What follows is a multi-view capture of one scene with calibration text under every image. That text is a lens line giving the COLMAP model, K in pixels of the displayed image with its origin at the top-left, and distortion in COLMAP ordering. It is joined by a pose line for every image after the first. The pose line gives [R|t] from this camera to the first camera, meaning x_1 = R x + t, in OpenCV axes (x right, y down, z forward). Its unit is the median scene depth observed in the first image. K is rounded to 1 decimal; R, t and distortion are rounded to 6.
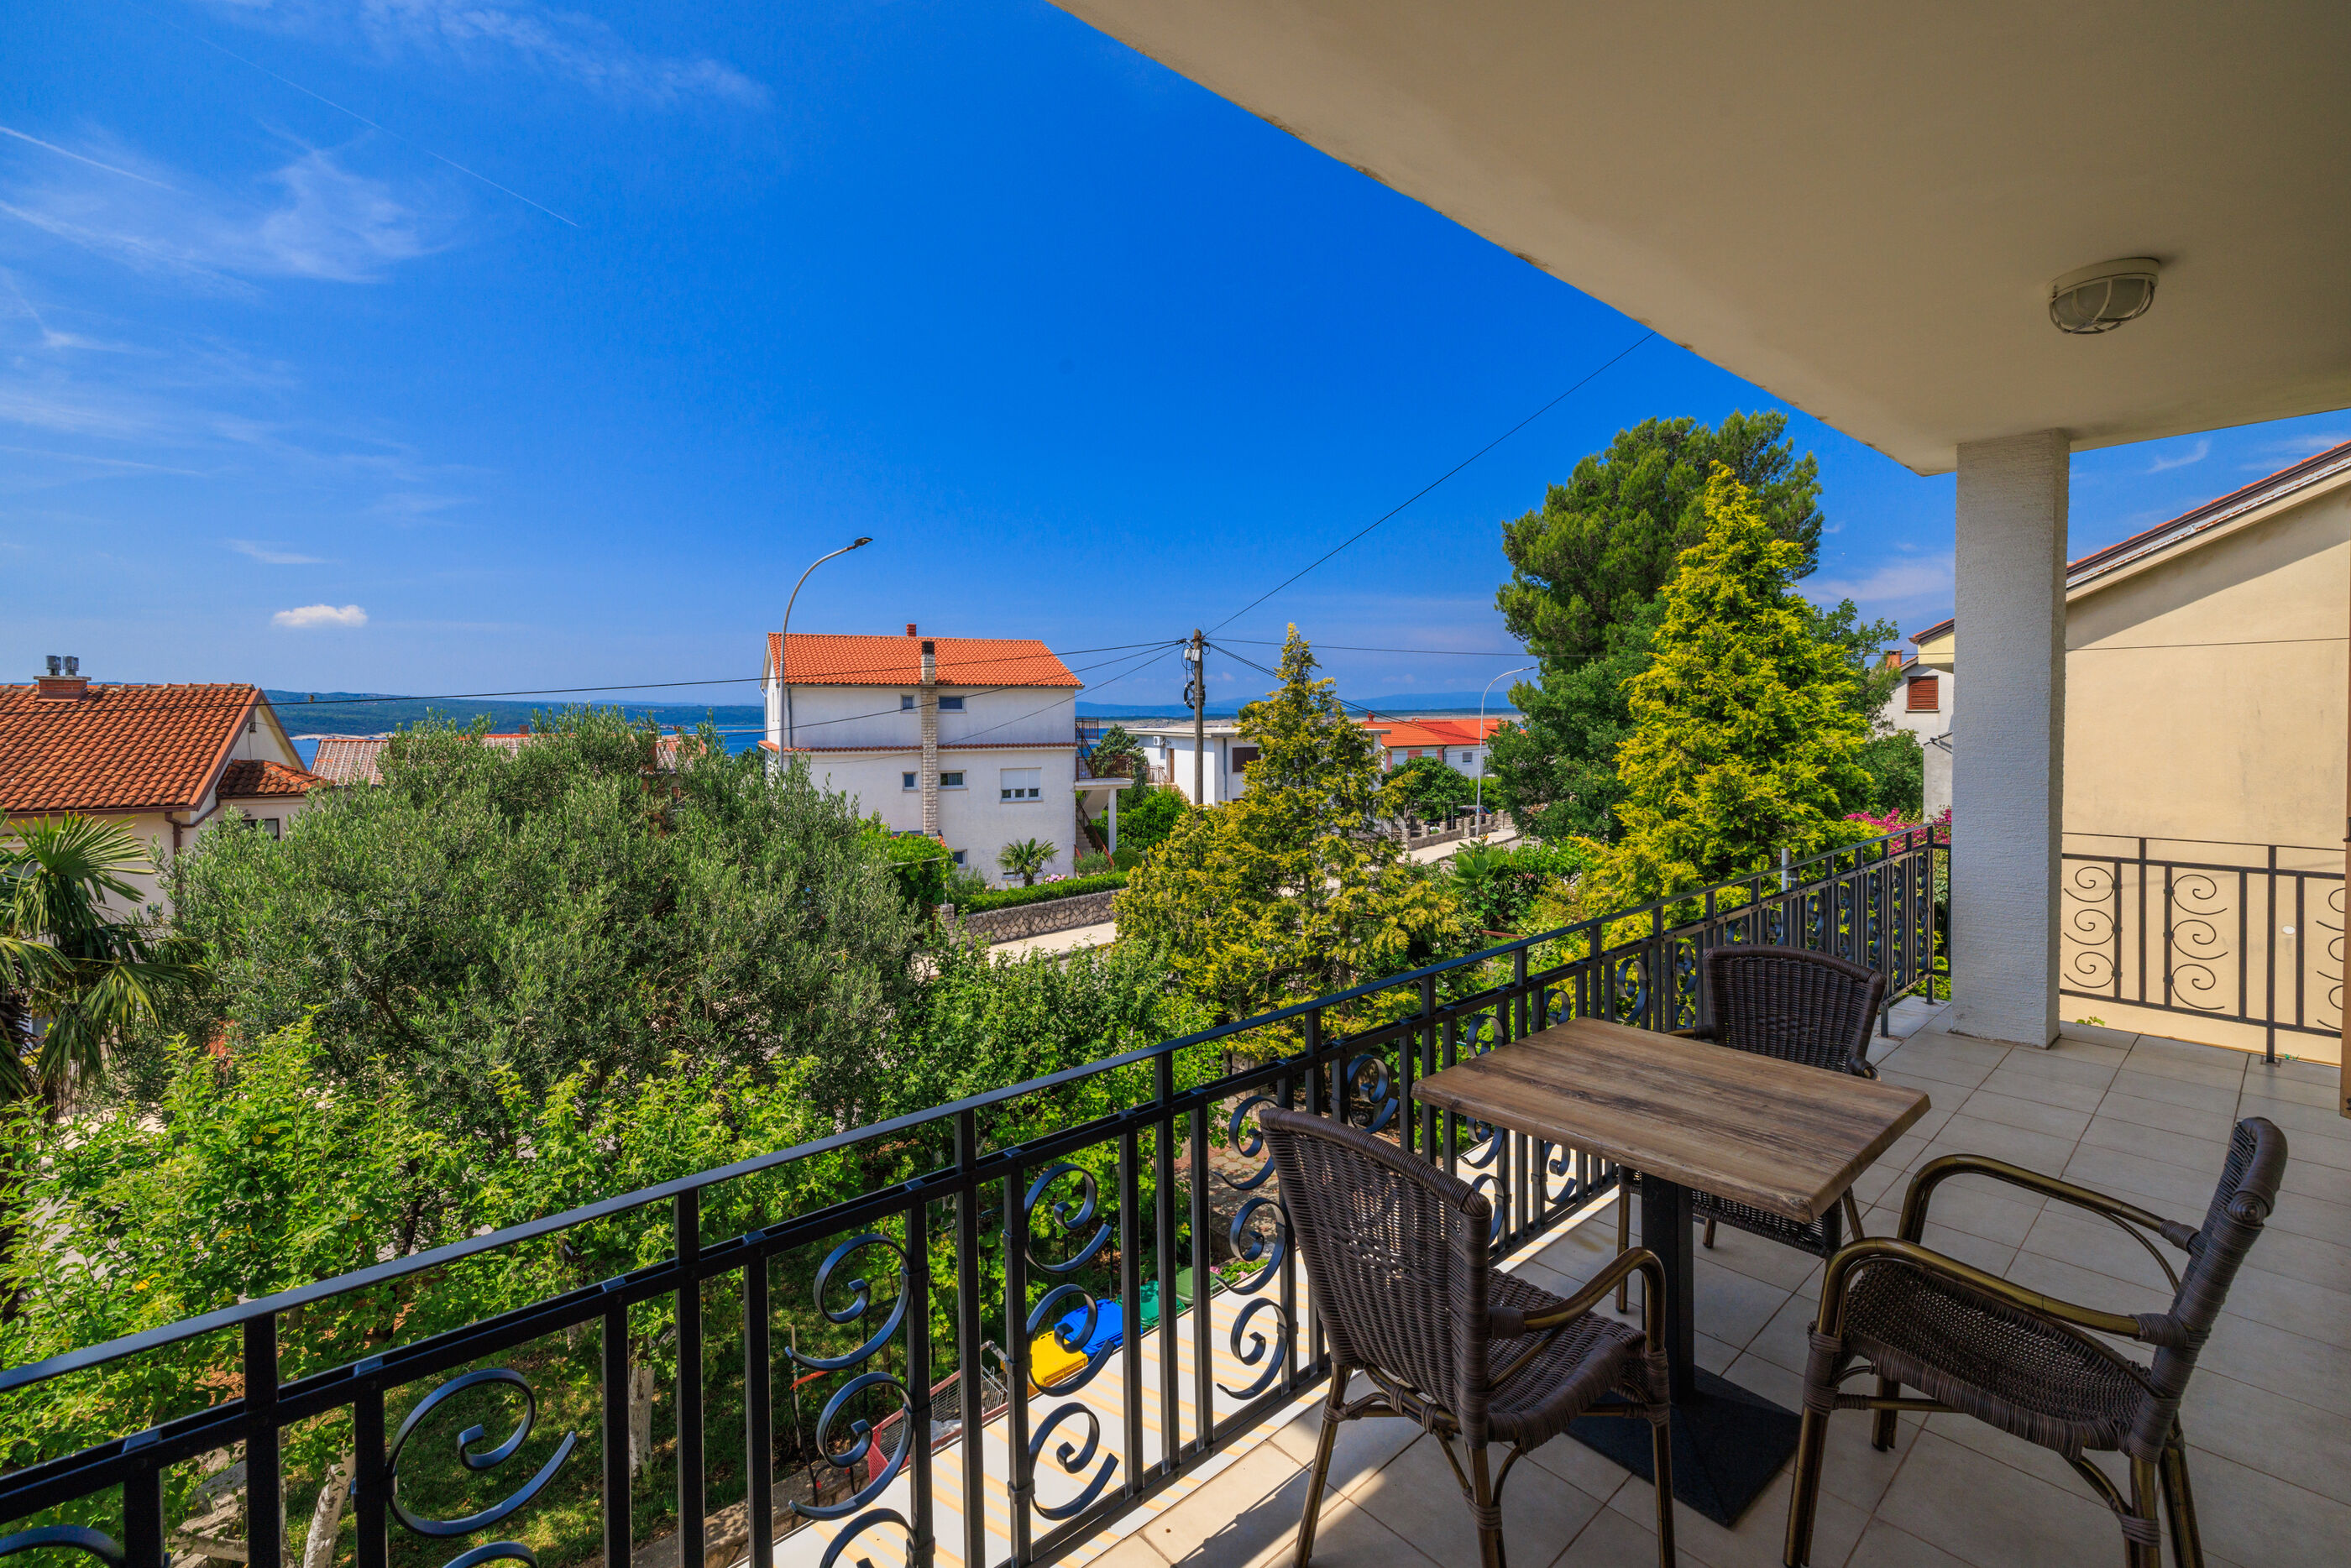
lens RADIAL K [[1012.8, 0, 1188.3], [0, 1012.8, 727.5], [0, 0, 1]] dist [0.000909, -0.000613]
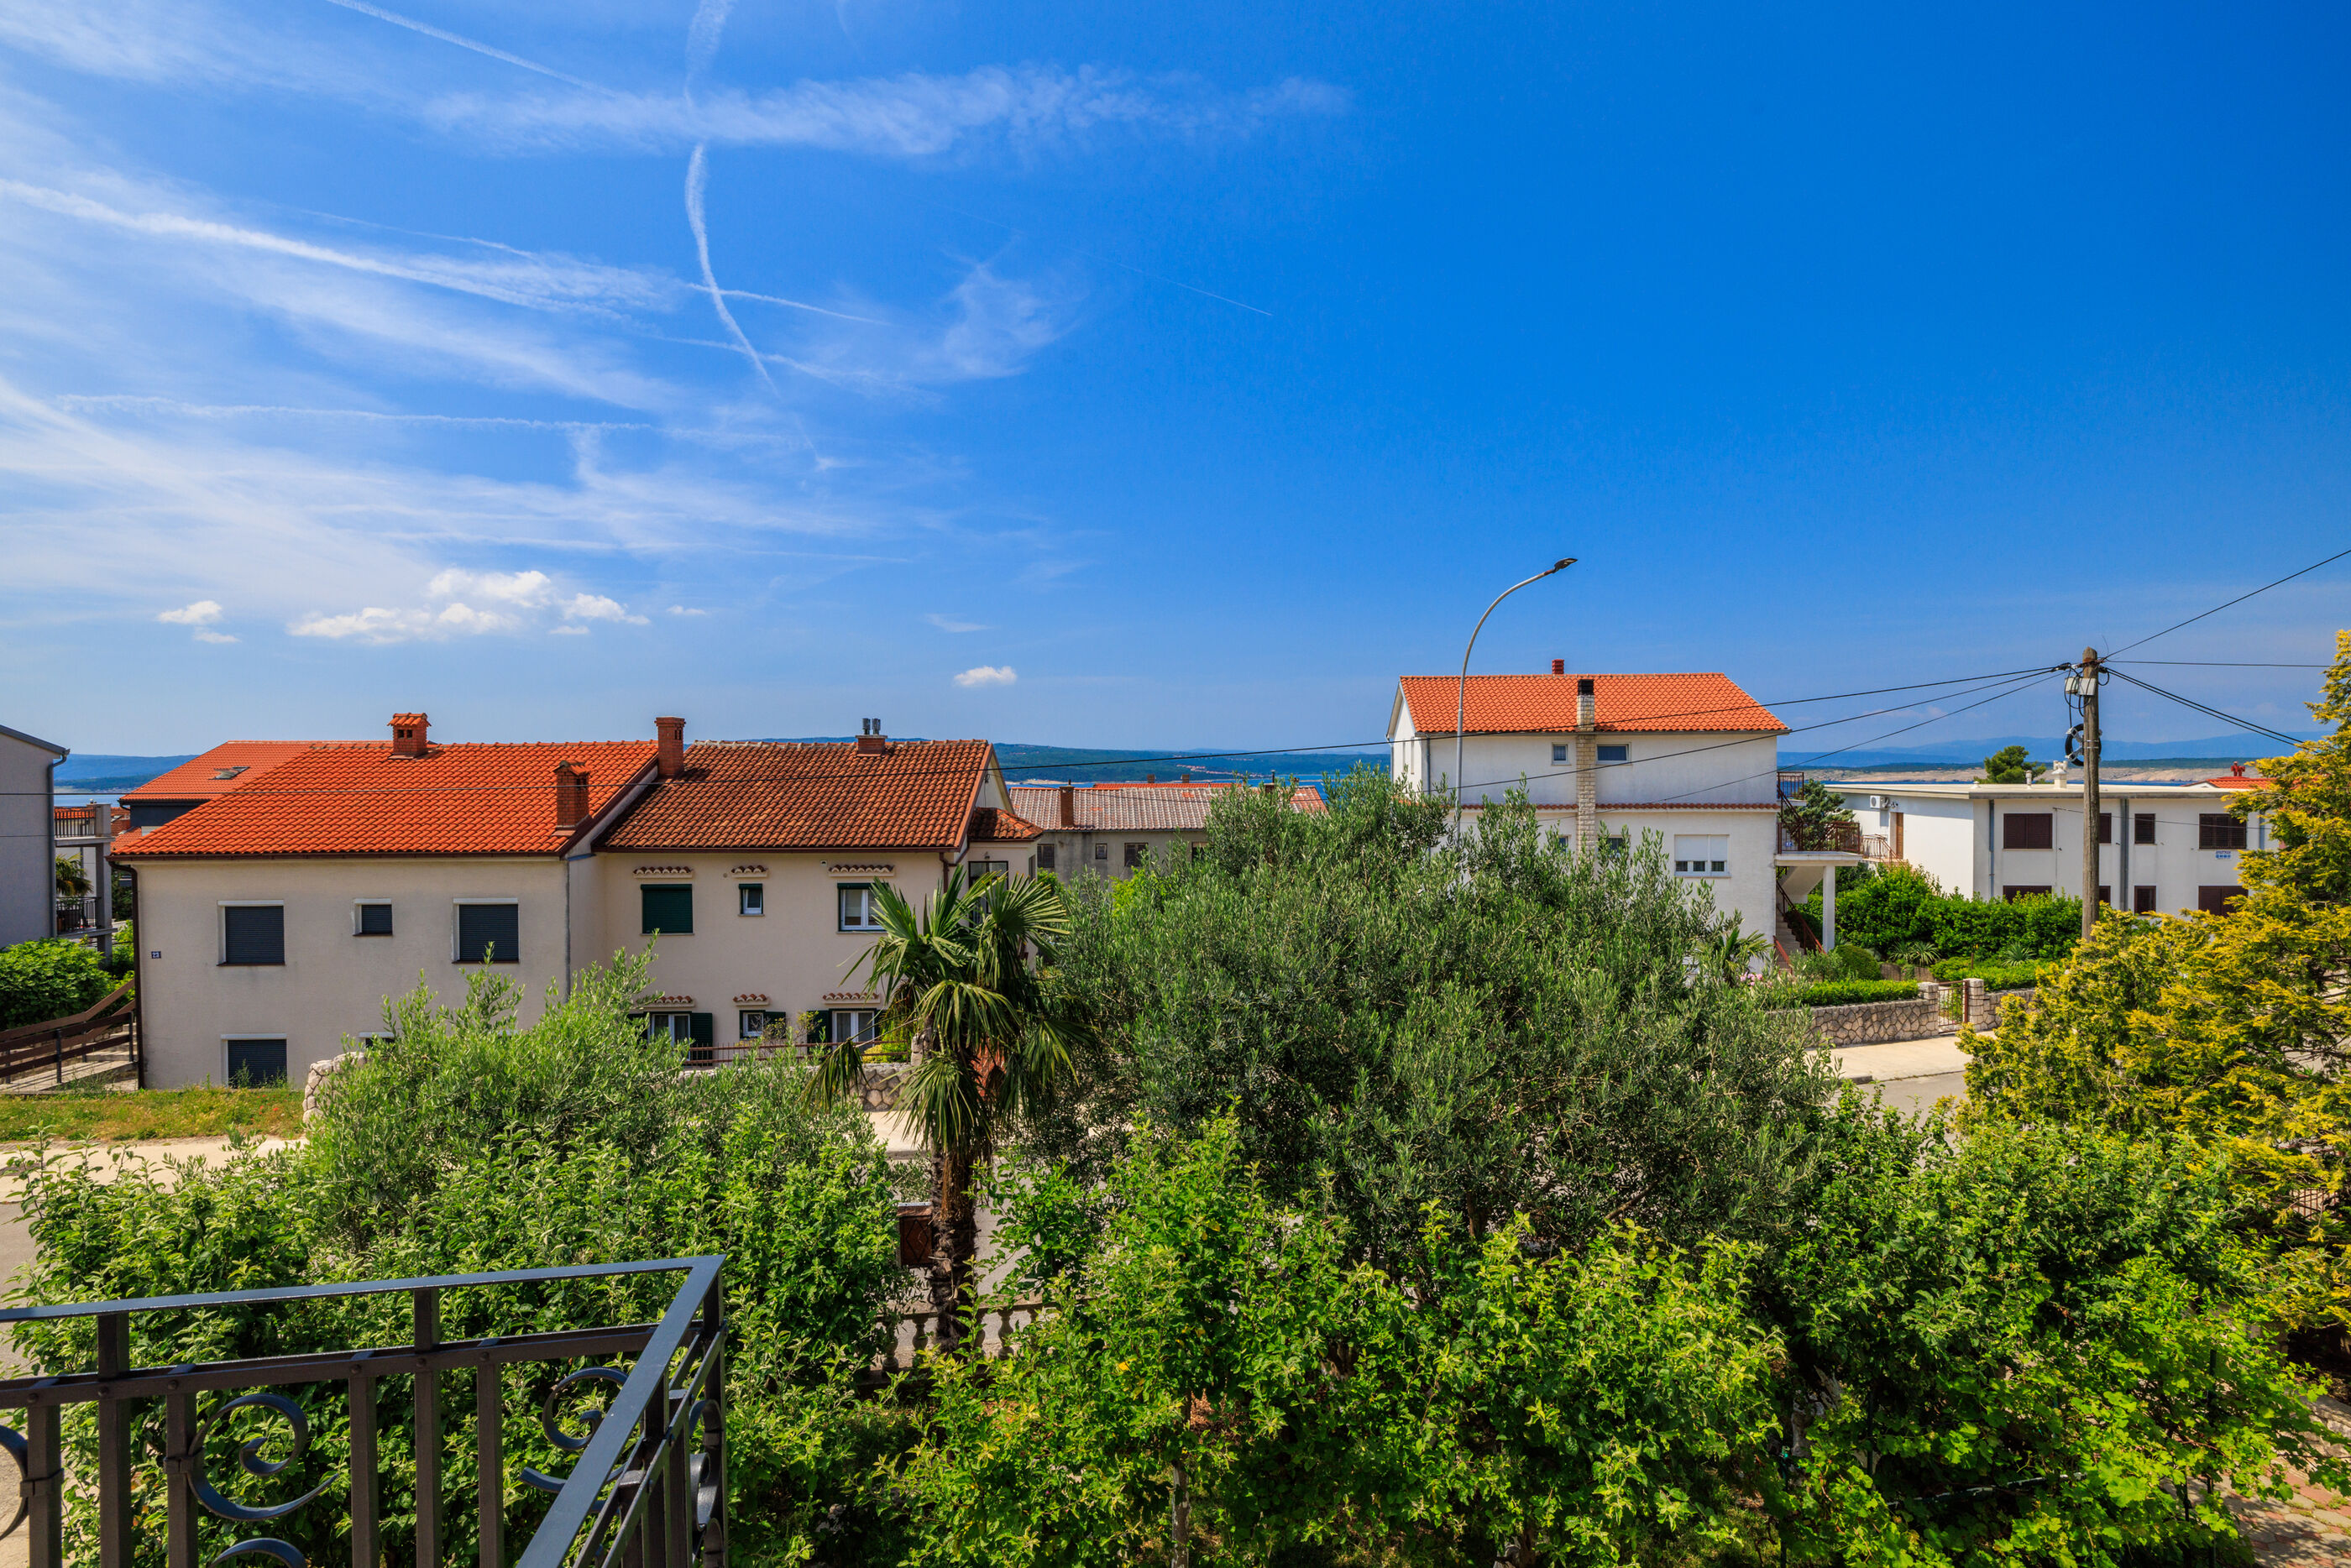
lens RADIAL K [[1136.9, 0, 1153.1], [0, 1136.9, 822.9], [0, 0, 1]] dist [-0.012752, 0.004891]
pose [[0.849842, 0.029956, -0.526186, -0.102370], [-0.008501, 0.999033, 0.043146, -0.006570], [0.526969, -0.032195, 0.849274, 0.020307]]
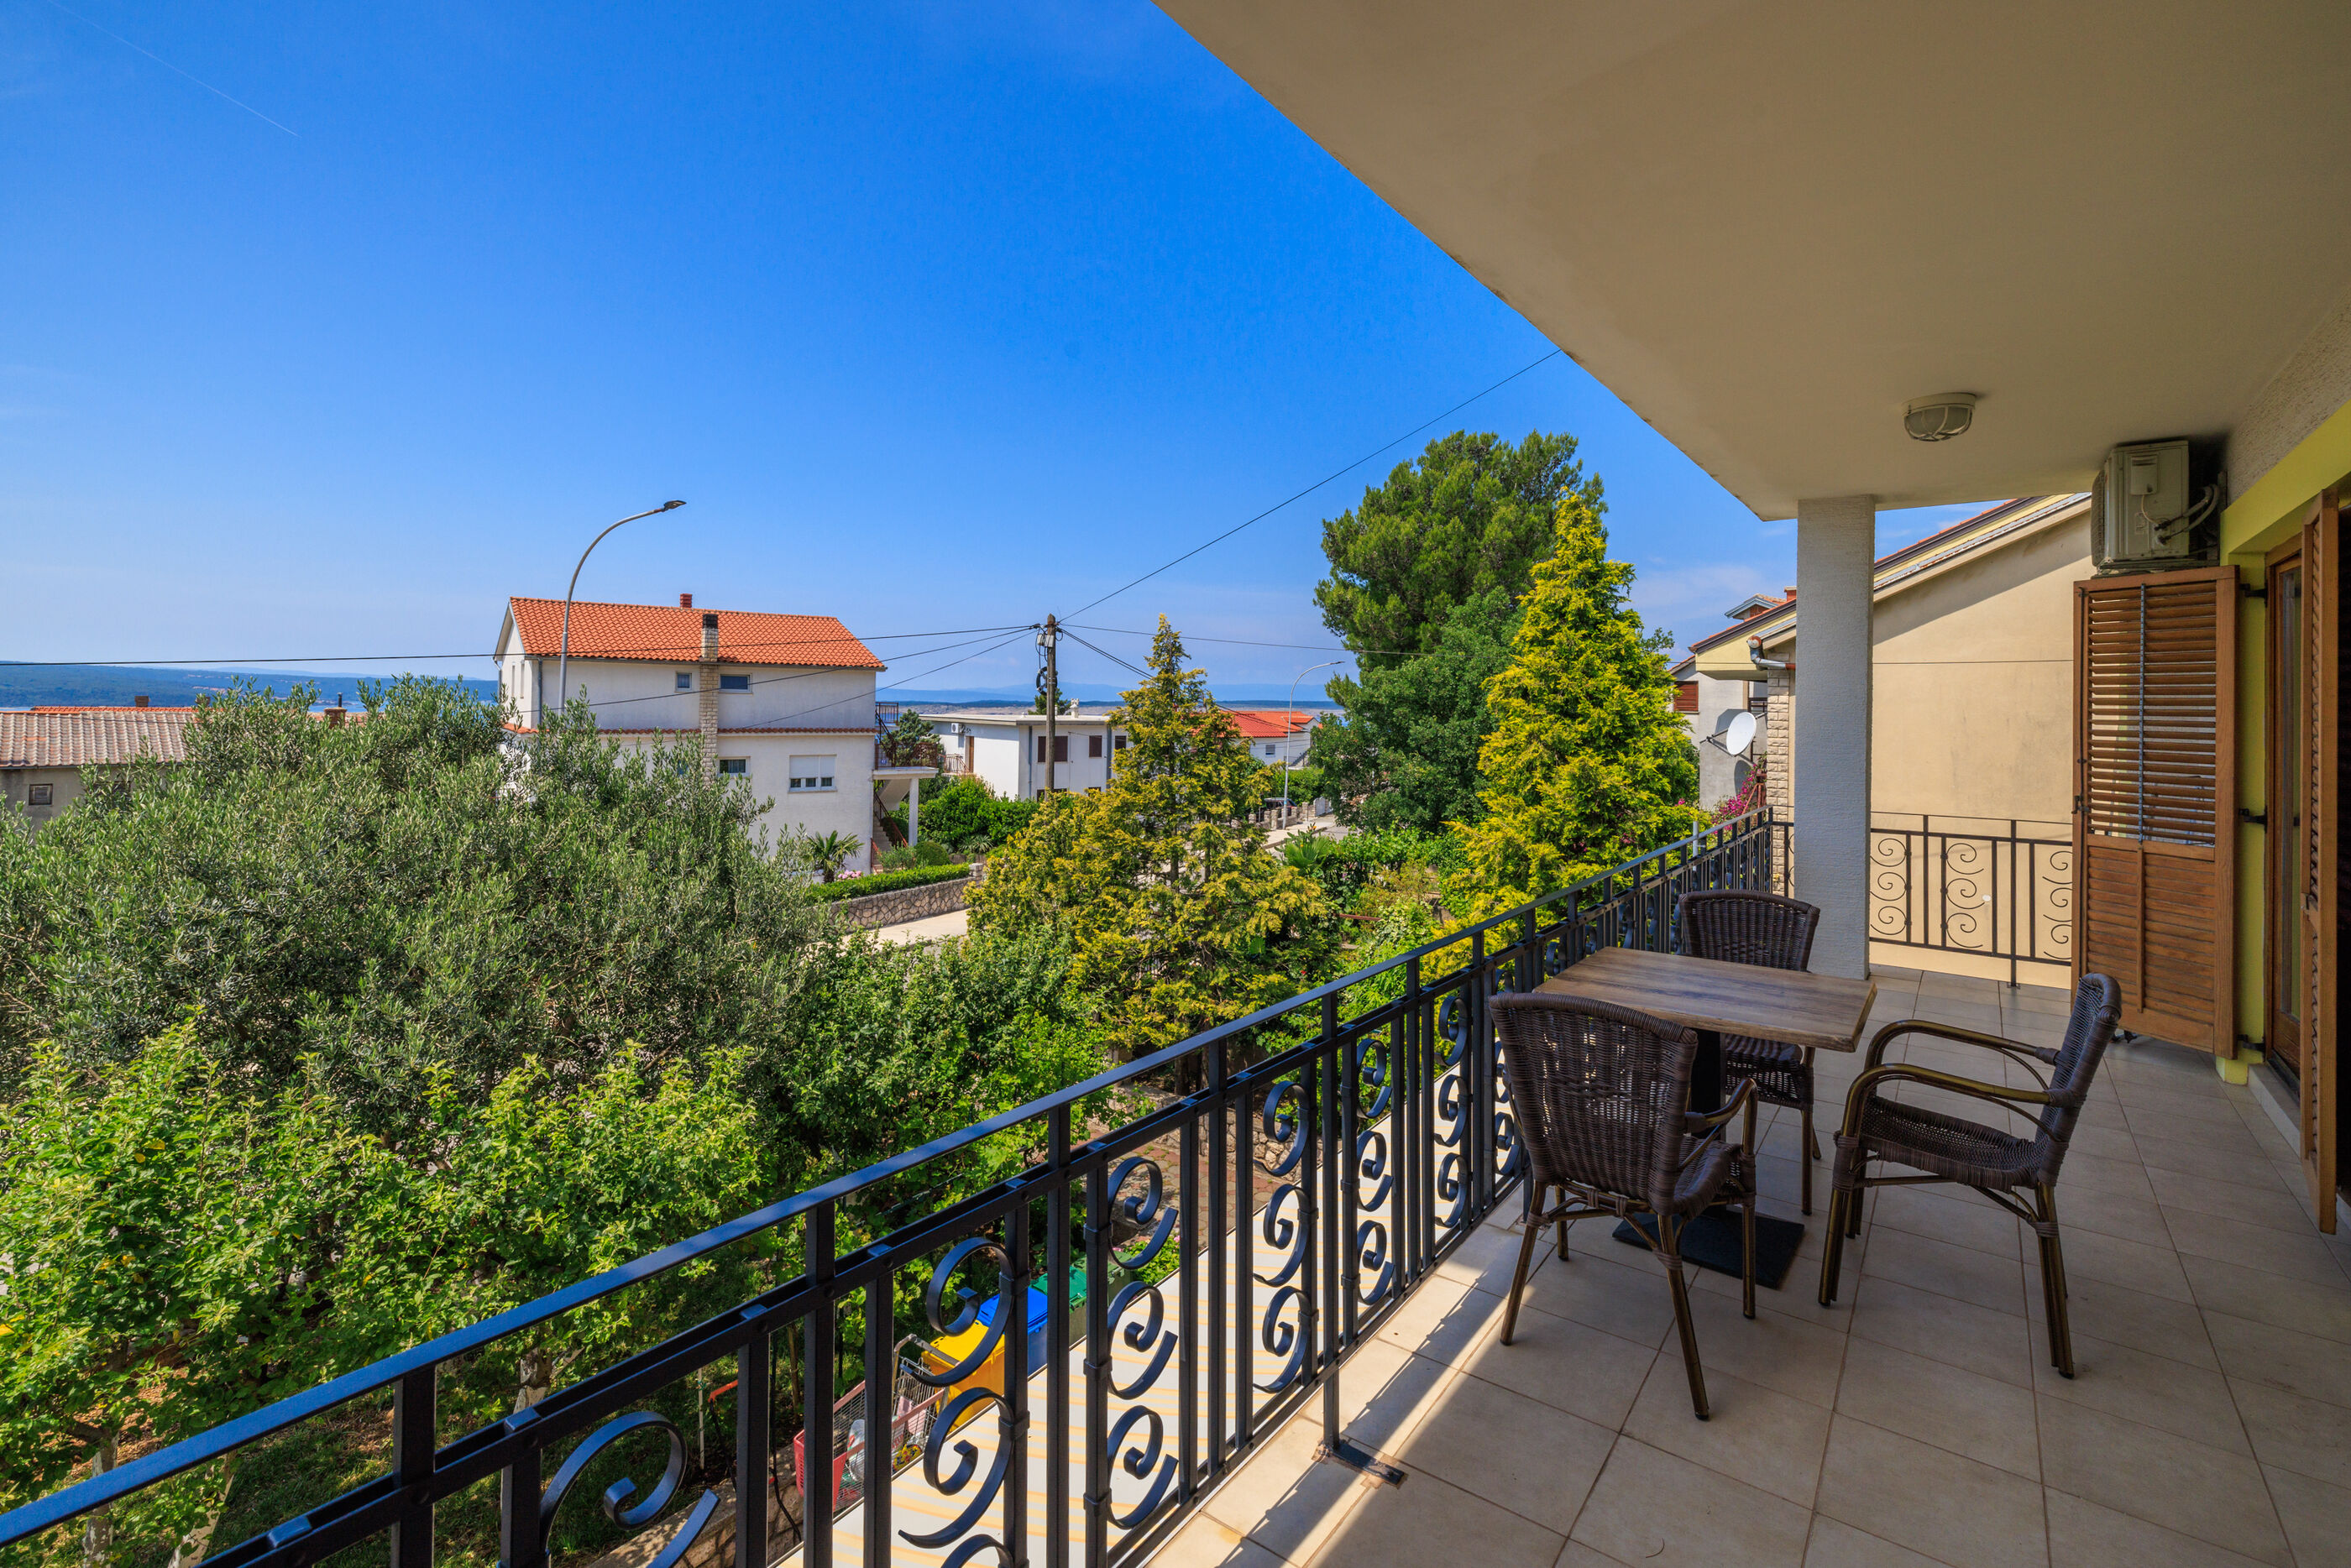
lens RADIAL K [[1064.9, 0, 1193.6], [0, 1064.9, 702.5], [0, 0, 1]] dist [0.011465, -0.002125]
pose [[0.976941, 0.022881, 0.212281, -0.057825], [-0.019995, 0.999676, -0.015731, 0.001451], [-0.212573, 0.011124, 0.977082, -0.028663]]
